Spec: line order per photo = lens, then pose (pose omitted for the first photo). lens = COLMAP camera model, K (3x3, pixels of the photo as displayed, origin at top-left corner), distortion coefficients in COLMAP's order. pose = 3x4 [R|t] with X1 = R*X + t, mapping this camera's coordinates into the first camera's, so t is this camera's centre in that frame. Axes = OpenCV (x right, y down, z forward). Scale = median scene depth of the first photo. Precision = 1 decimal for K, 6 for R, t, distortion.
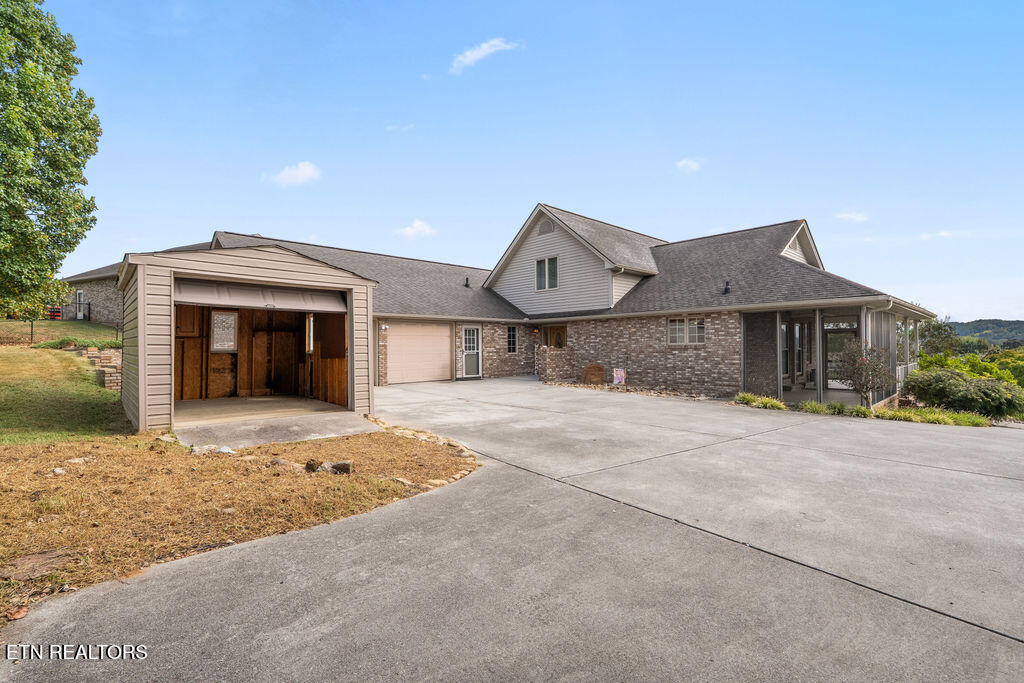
lens RADIAL K [[469.5, 0, 510.4], [0, 469.5, 343.4], [0, 0, 1]] dist [-0.000407, 0.000719]
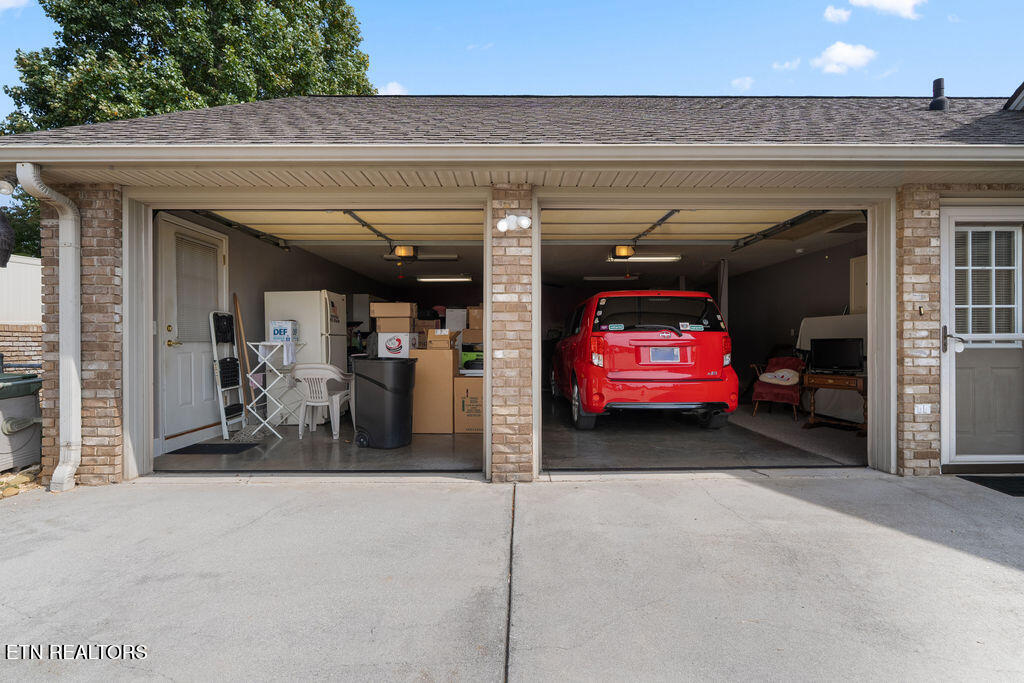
lens RADIAL K [[469.5, 0, 512.1], [0, 469.5, 343.1], [0, 0, 1]] dist [-0.000407, 0.000719]
pose [[0.726834, 0.000761, -0.686813, -0.096051], [0.005947, 0.999955, 0.007402, 0.016958], [0.686787, -0.009465, 0.726797, 0.710581]]
